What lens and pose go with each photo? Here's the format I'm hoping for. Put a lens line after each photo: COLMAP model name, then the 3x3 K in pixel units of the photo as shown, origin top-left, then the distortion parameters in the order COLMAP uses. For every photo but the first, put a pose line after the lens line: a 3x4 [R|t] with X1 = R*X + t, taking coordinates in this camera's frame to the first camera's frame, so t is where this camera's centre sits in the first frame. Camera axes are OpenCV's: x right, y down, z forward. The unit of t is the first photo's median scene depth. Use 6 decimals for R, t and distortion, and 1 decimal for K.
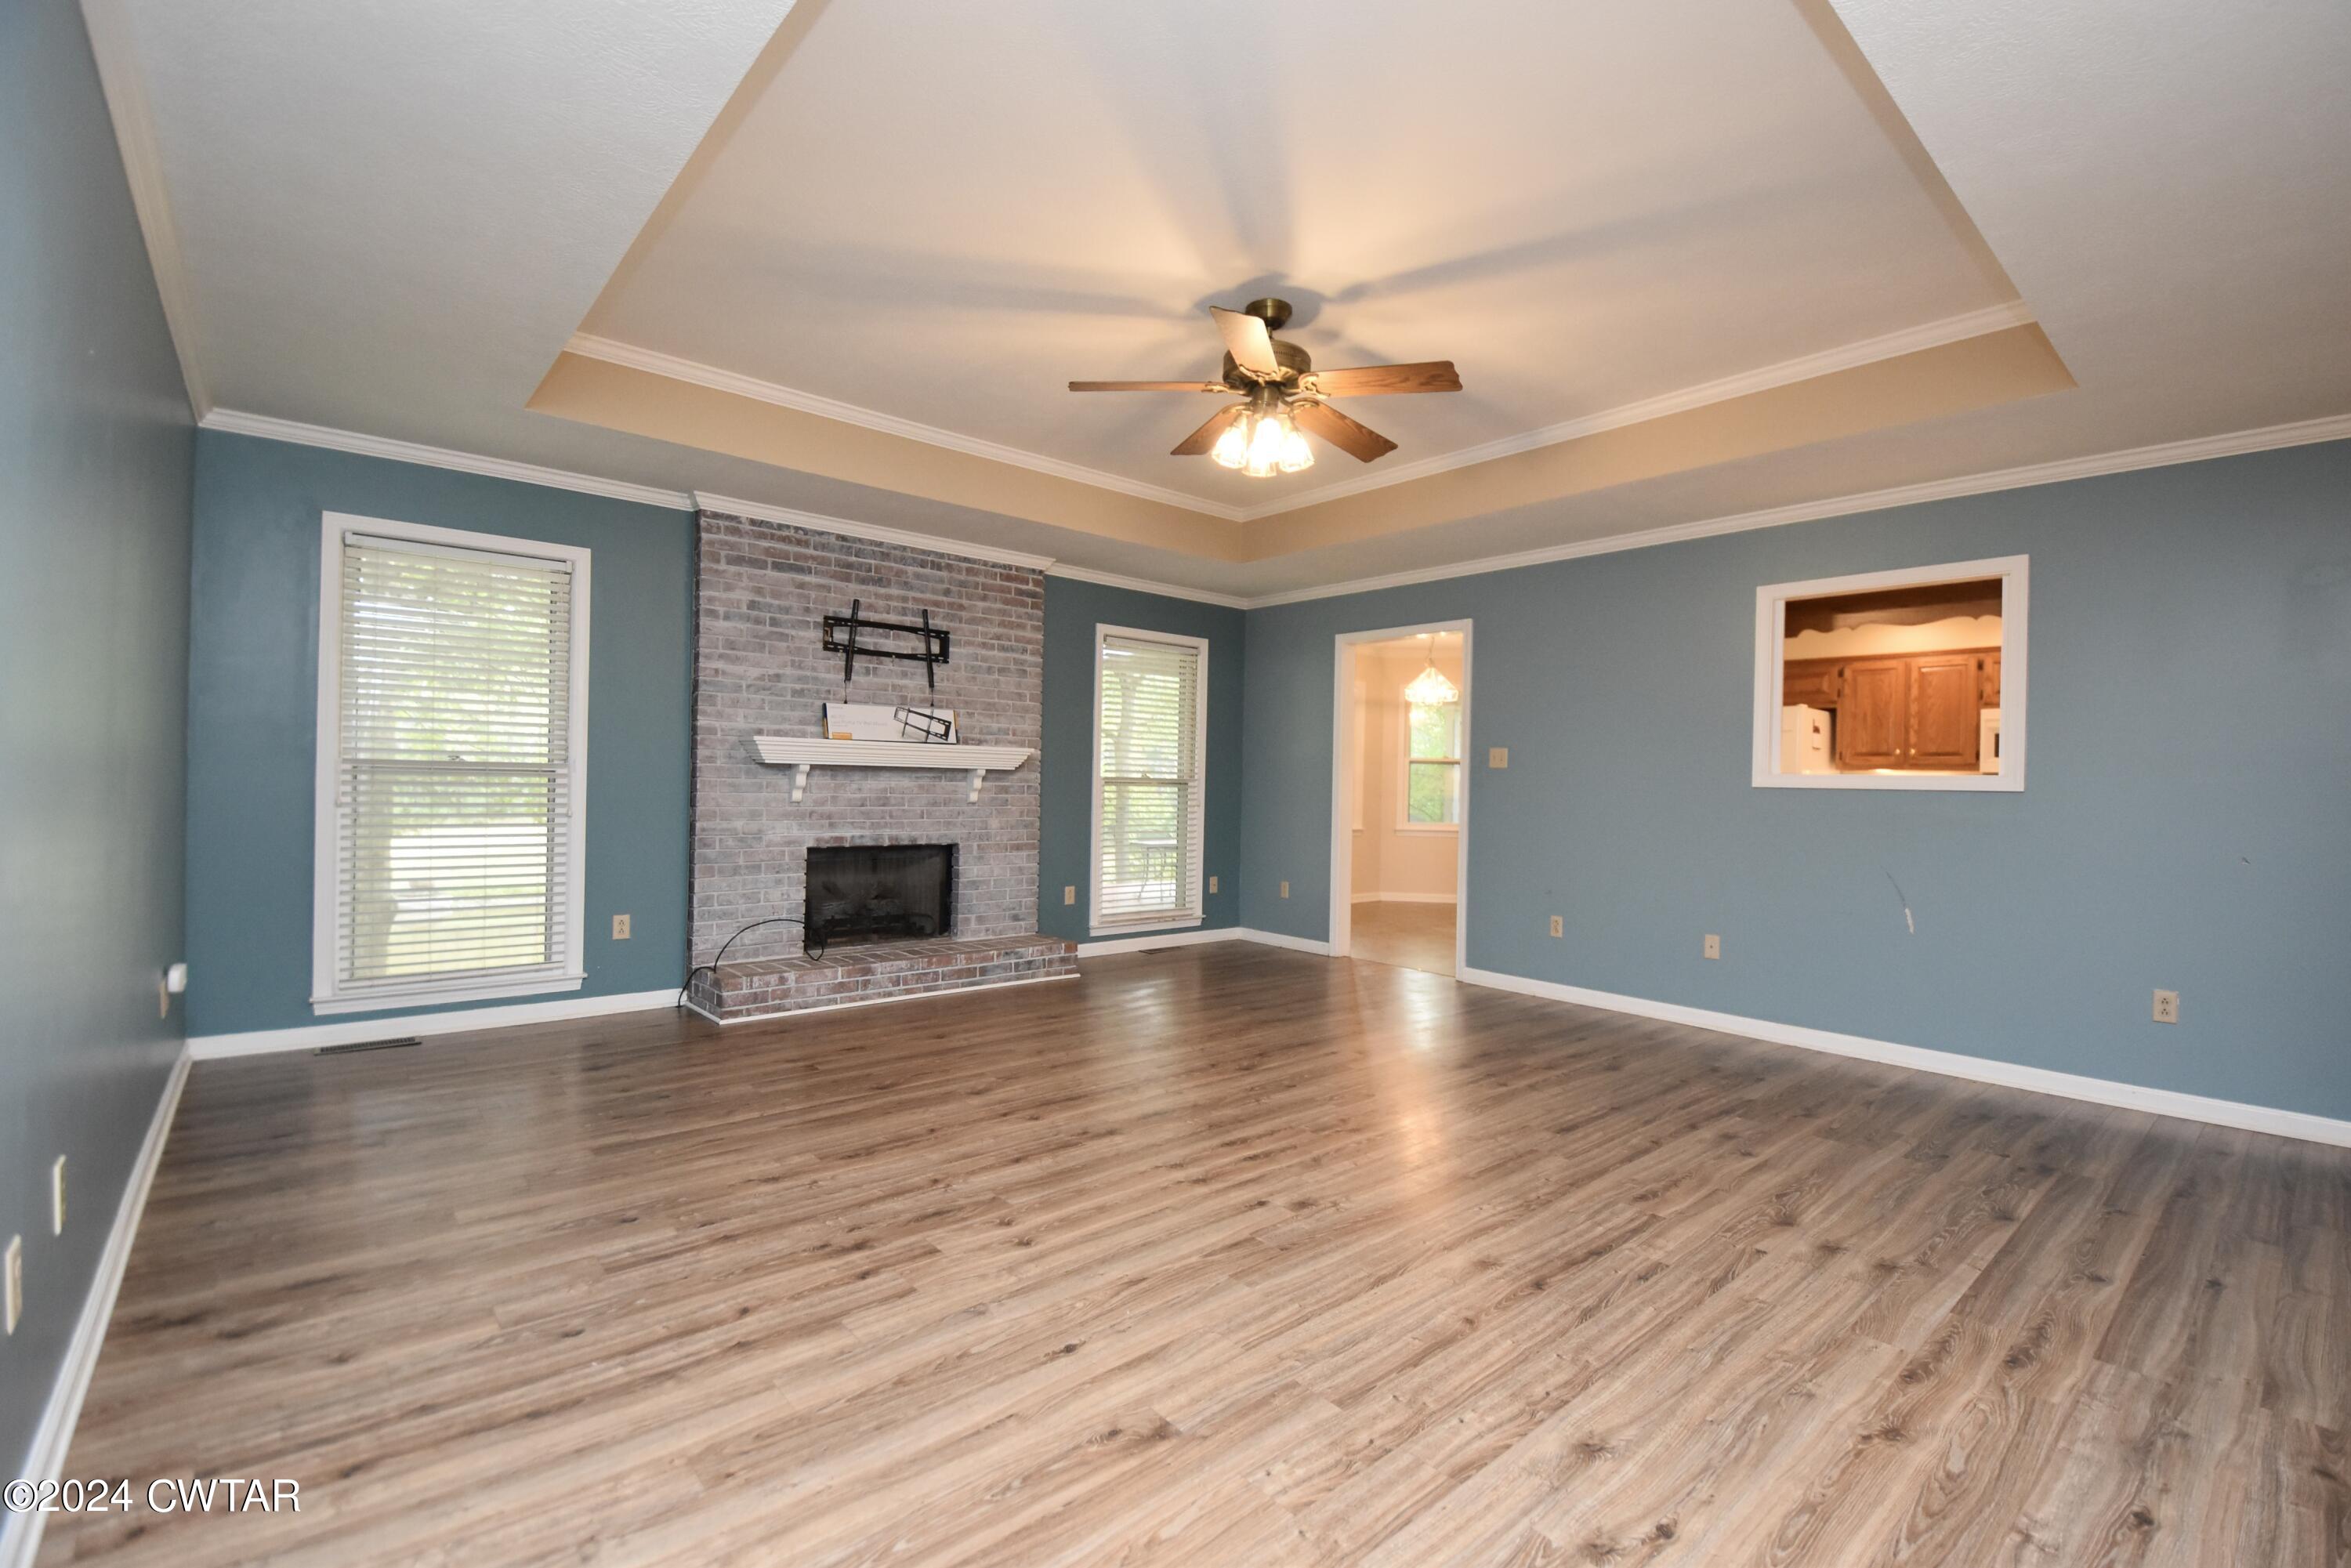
lens RADIAL K [[1034.7, 0, 1218.2], [0, 1034.7, 785.0], [0, 0, 1]] dist [0.023952, -0.029363]
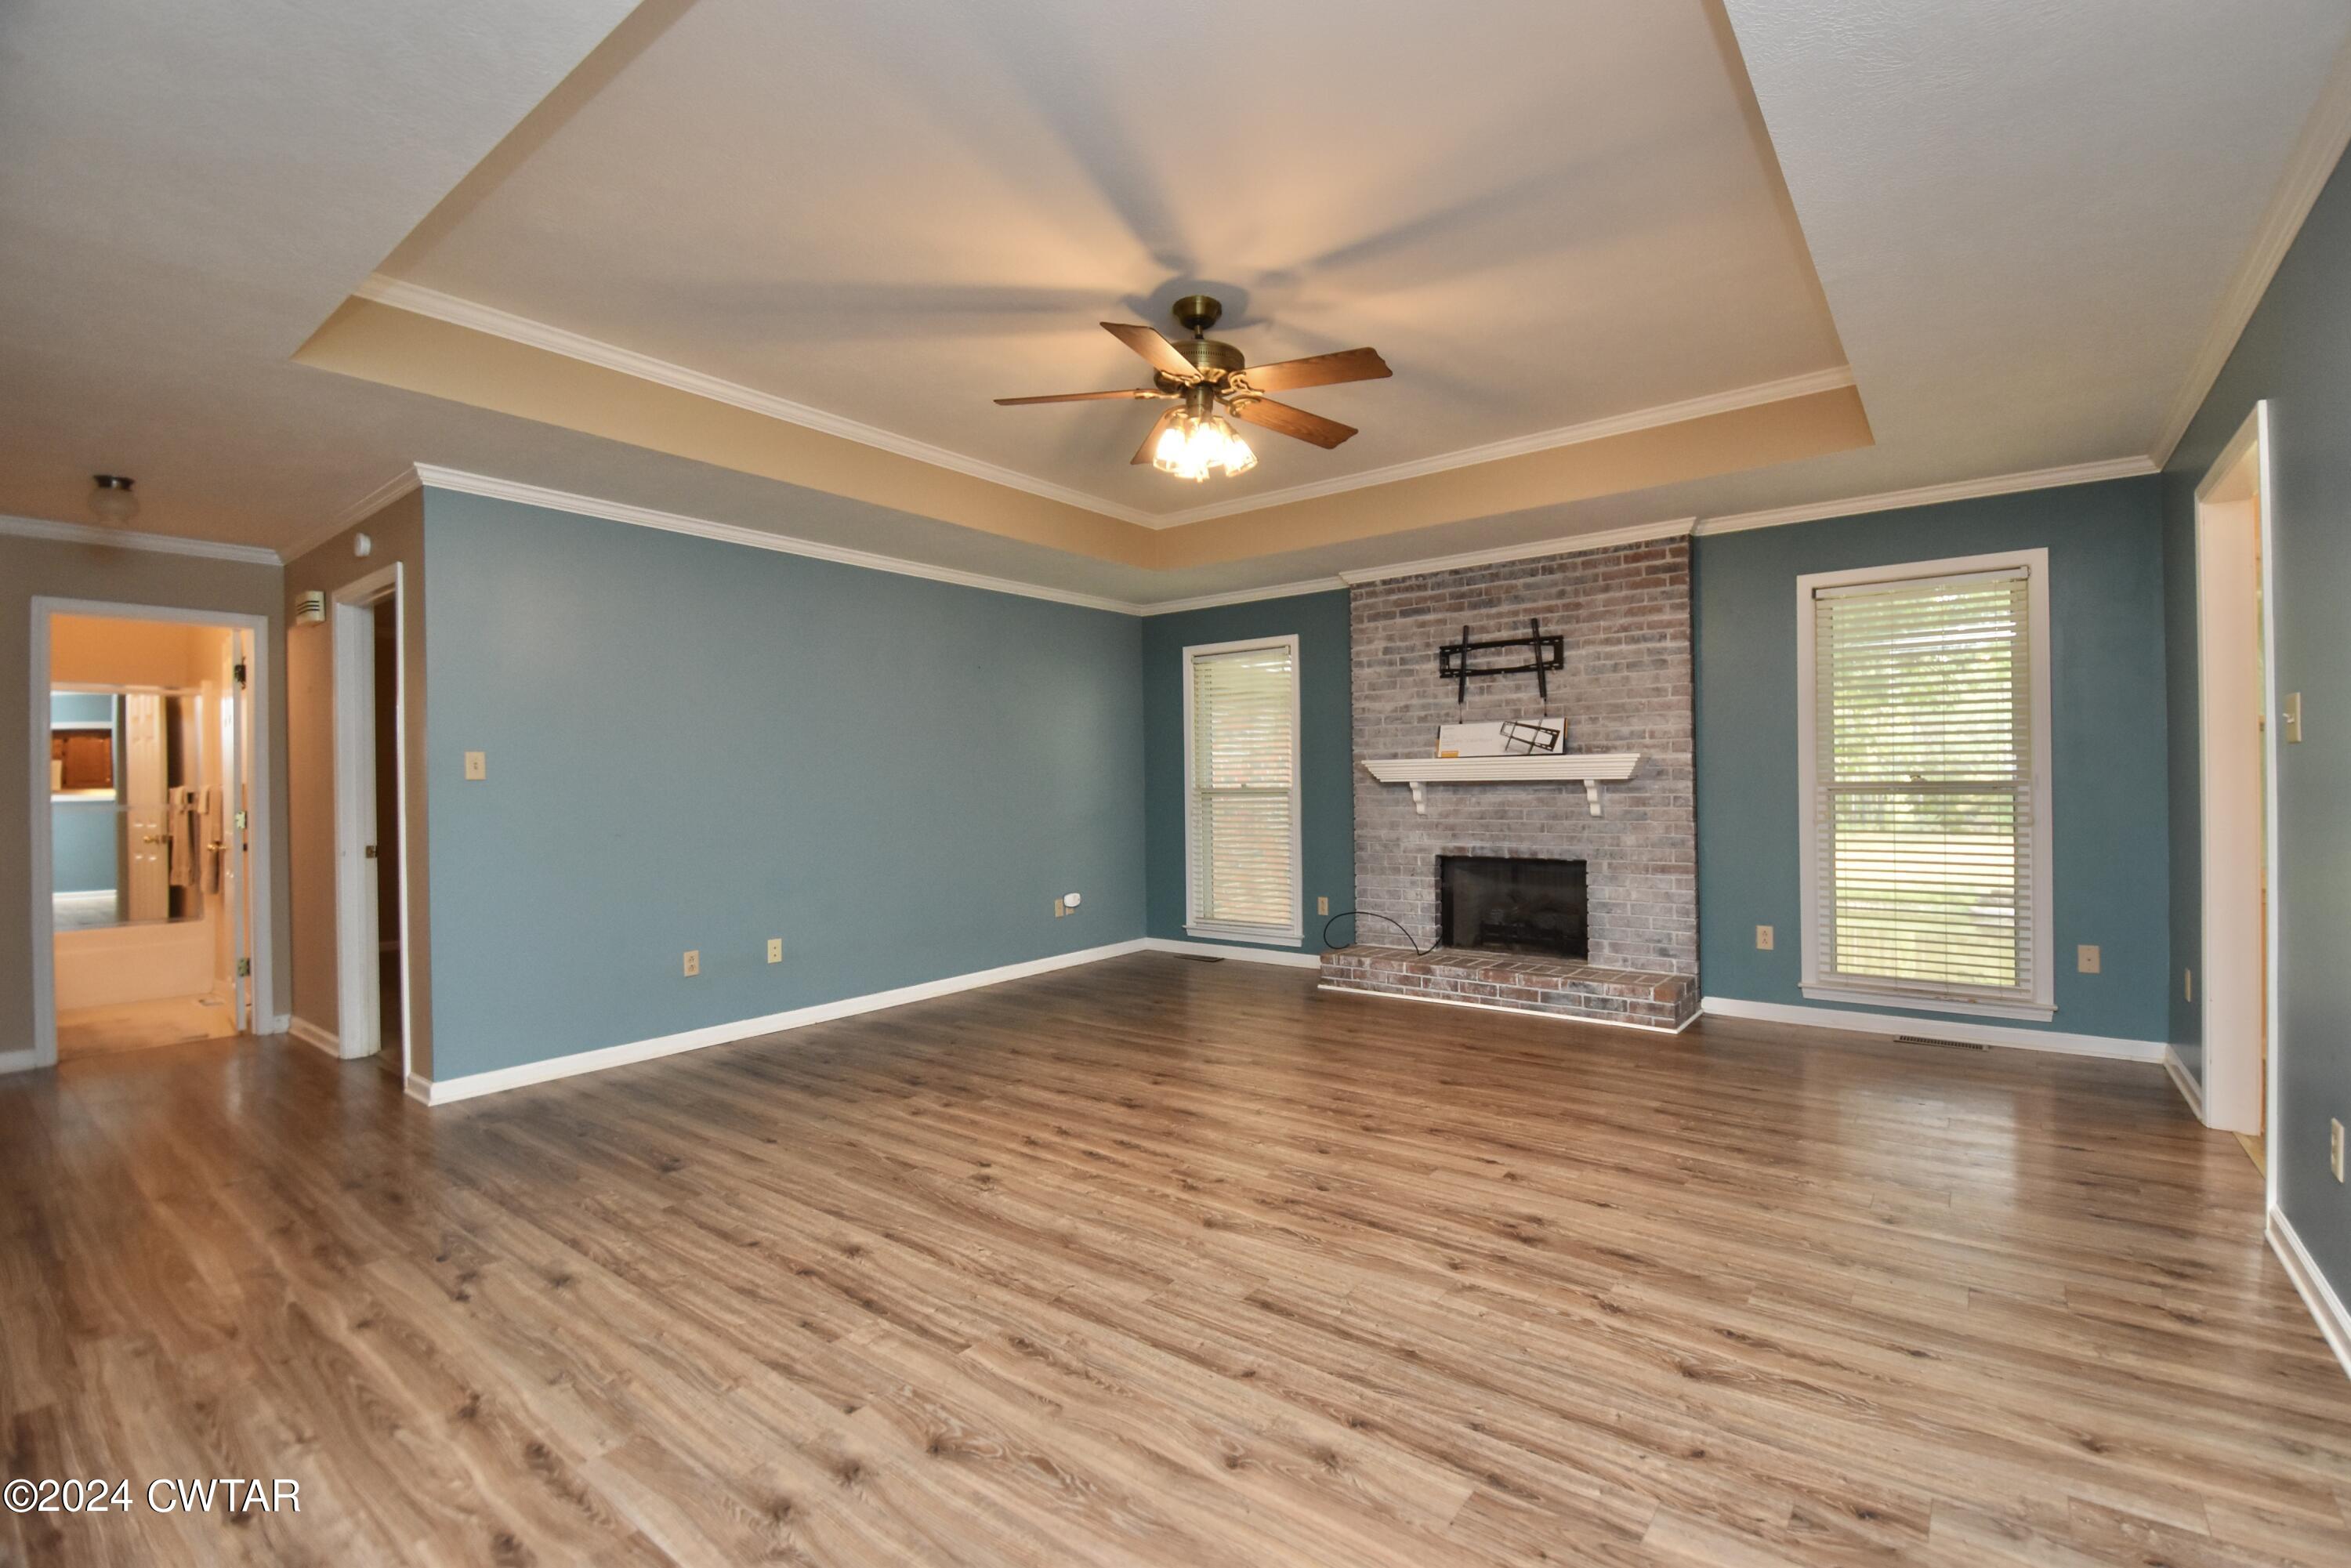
lens RADIAL K [[1034.7, 0, 1218.2], [0, 1034.7, 785.0], [0, 0, 1]] dist [0.023952, -0.029363]
pose [[0.188244, -0.022456, -0.981865, 0.667903], [0.014023, 0.999698, -0.020175, 0.003581], [0.982022, -0.009971, 0.188502, 0.562393]]
